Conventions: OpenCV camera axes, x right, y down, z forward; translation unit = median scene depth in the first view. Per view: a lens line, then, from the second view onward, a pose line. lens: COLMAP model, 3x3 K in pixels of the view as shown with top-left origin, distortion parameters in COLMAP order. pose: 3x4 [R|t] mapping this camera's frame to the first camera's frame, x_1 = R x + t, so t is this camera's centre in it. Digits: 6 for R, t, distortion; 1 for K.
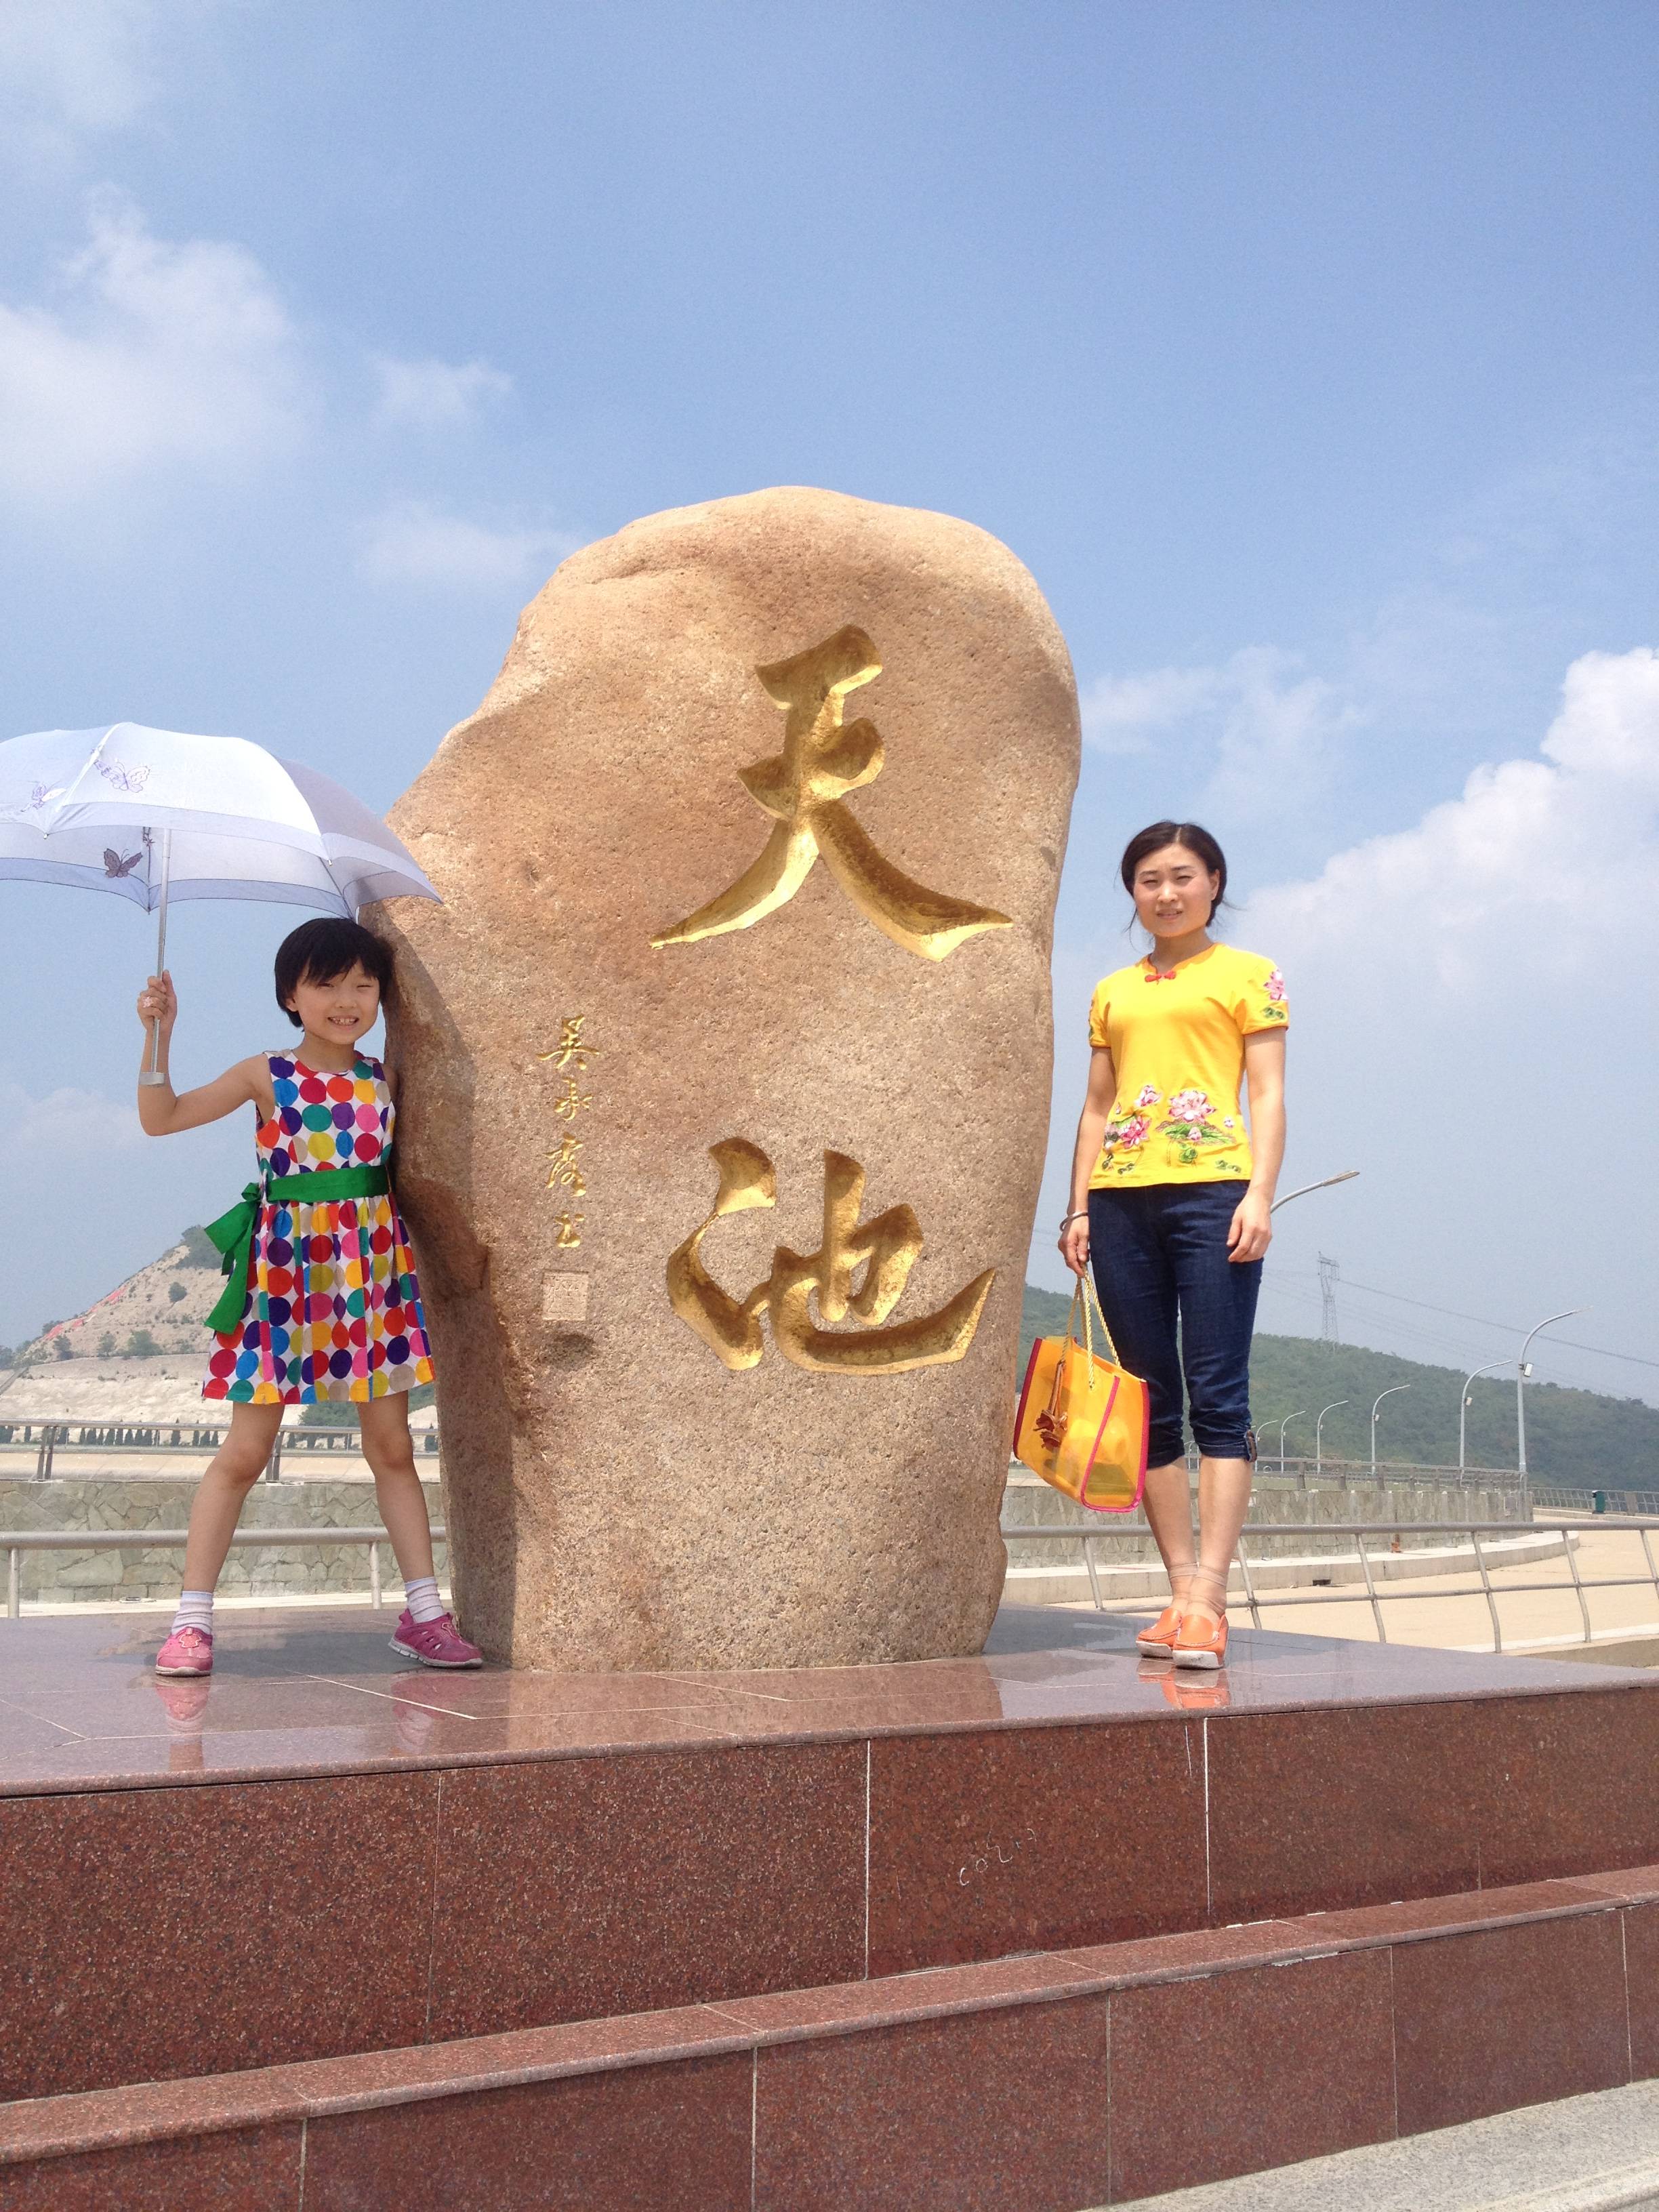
lens RADIAL K [[1988.4, 0, 815.6], [0, 1988.4, 1074.0], [0, 0, 1]] dist [0.110513, -0.255418]
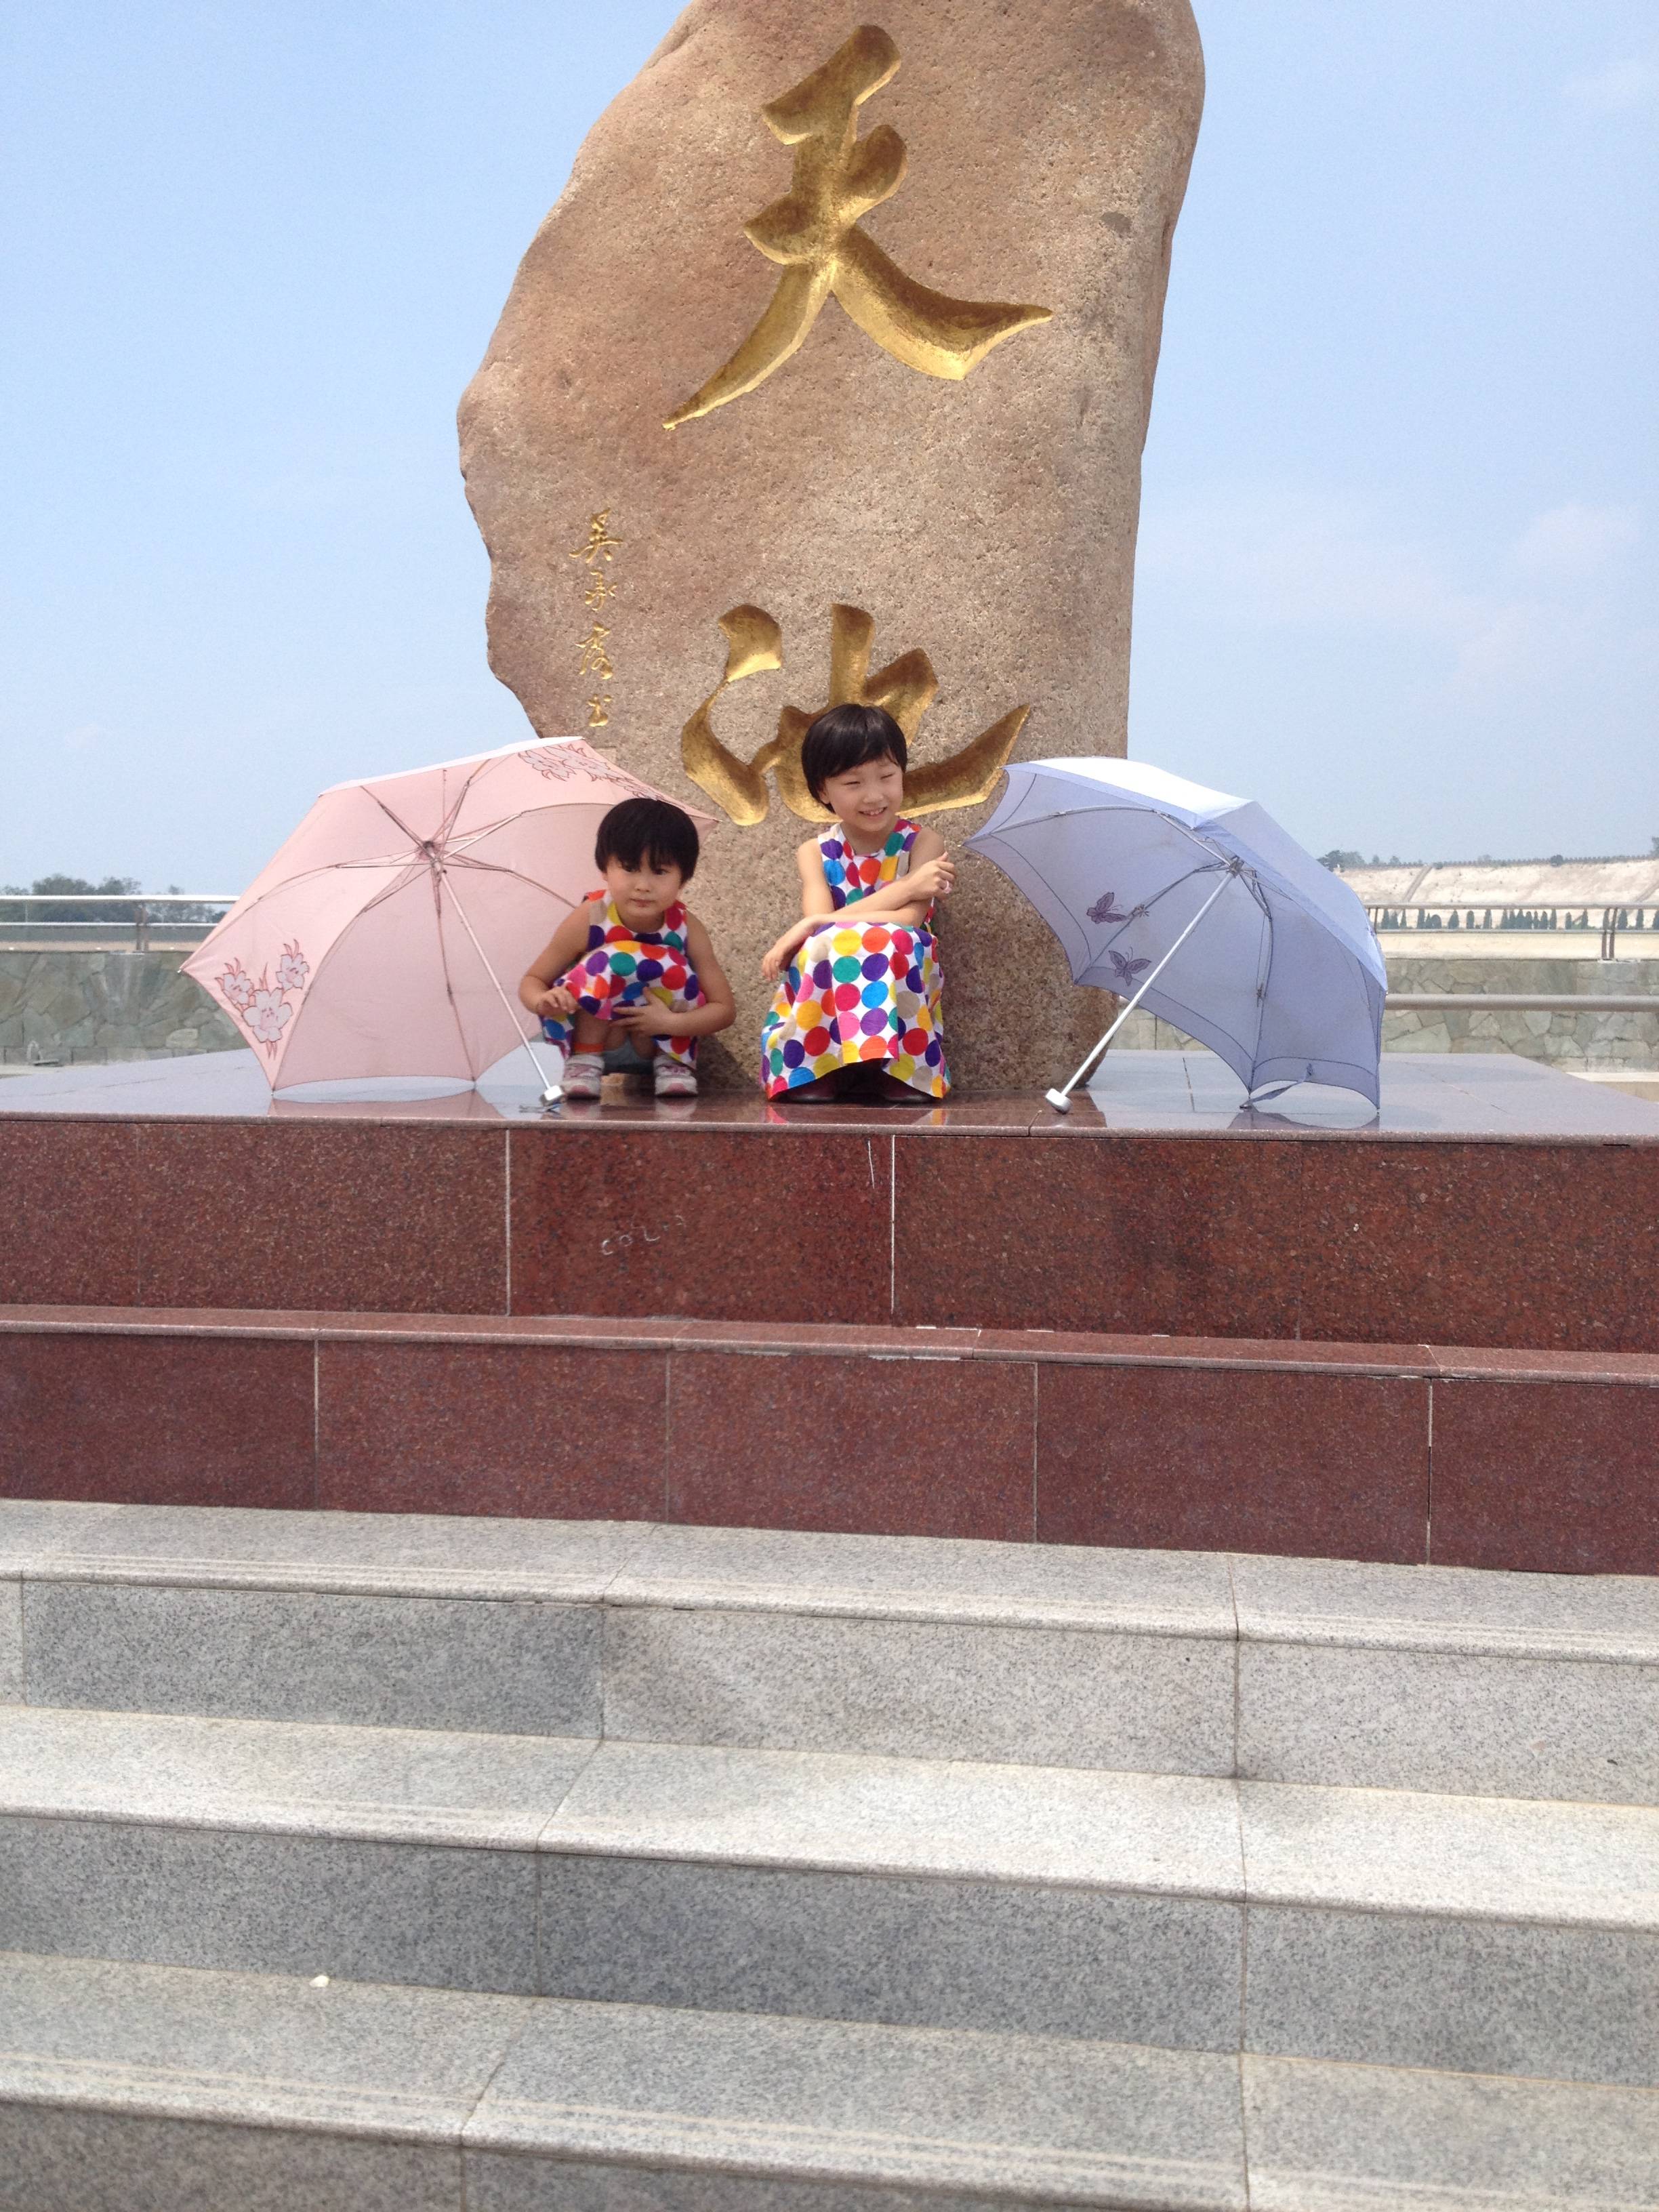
lens RADIAL K [[1982.9, 0, 833.7], [0, 1982.9, 1079.3], [0, 0, 1]] dist [0.110046, -0.295992]
pose [[0.747469, 0.027524, -0.663727, 0.707688], [0.141437, 0.969638, 0.199492, 0.072402], [0.649065, -0.242990, 0.720881, 0.215004]]
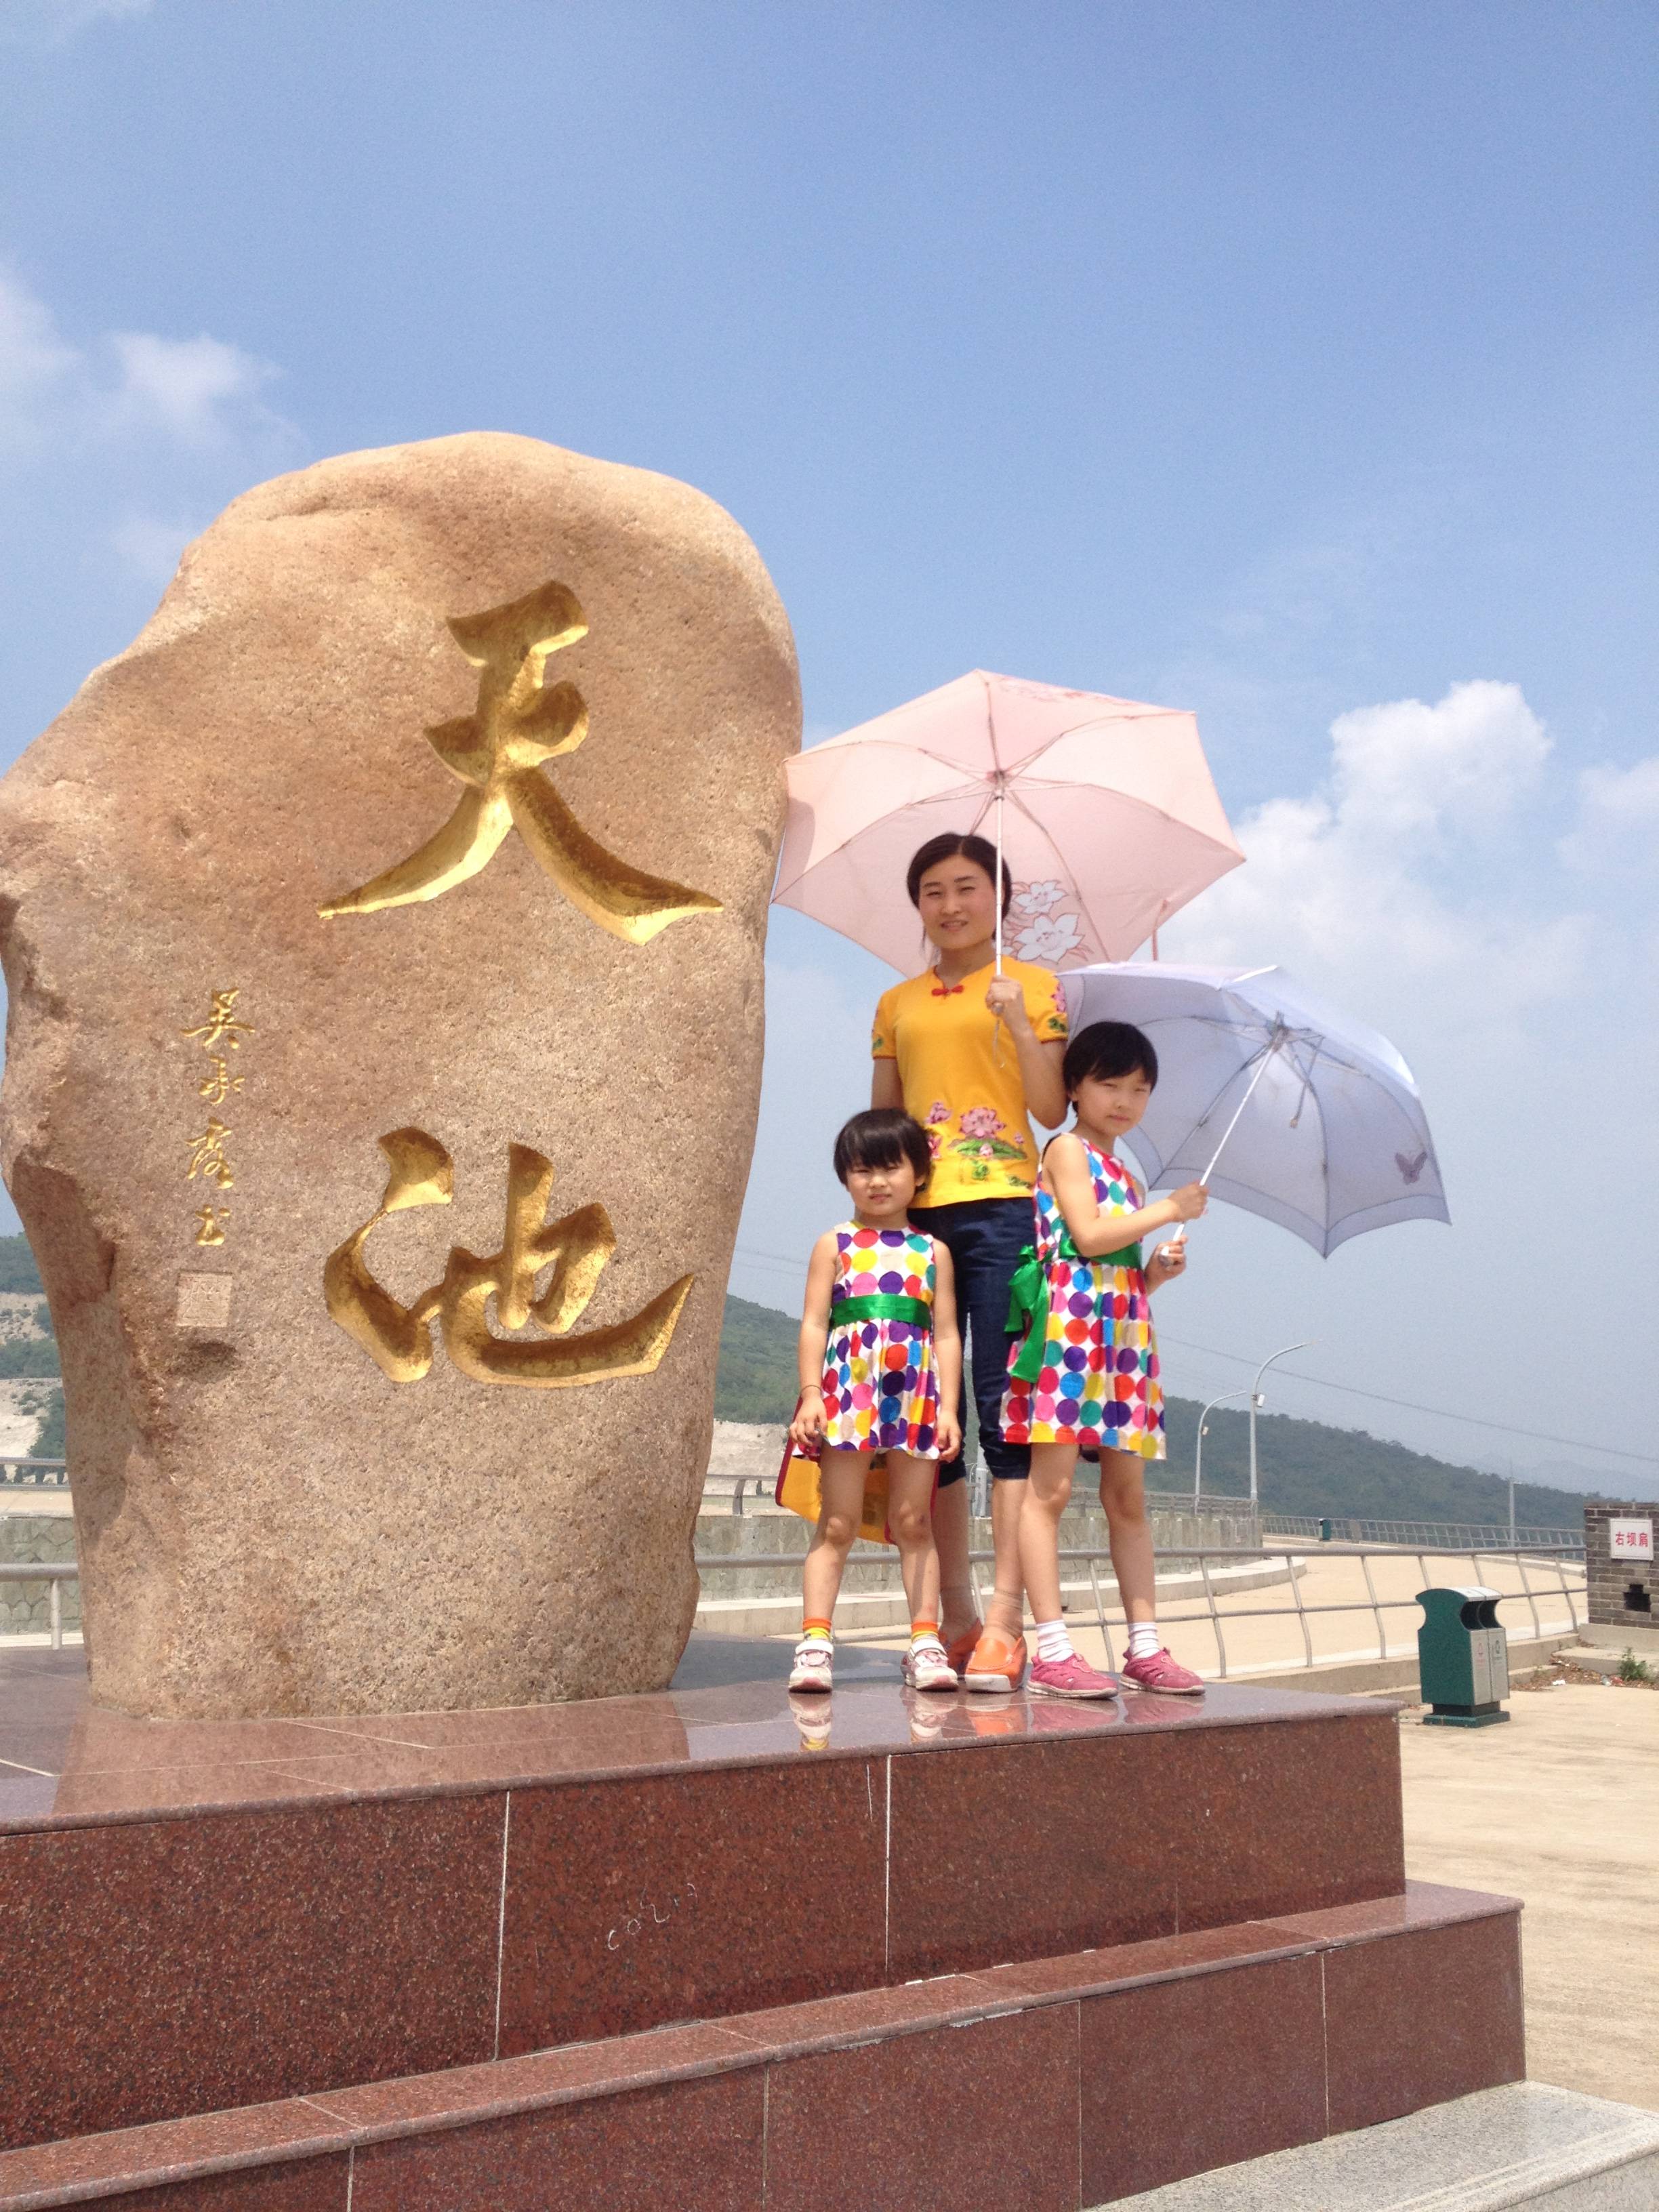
lens RADIAL K [[2008.6, 0, 827.2], [0, 2008.6, 1068.8], [0, 0, 1]] dist [0.135453, -0.274809]
pose [[0.992328, 0.022357, 0.121593, 0.037449], [-0.020638, 0.999669, -0.015376, 0.015498], [-0.121896, 0.012749, 0.992461, 0.056642]]
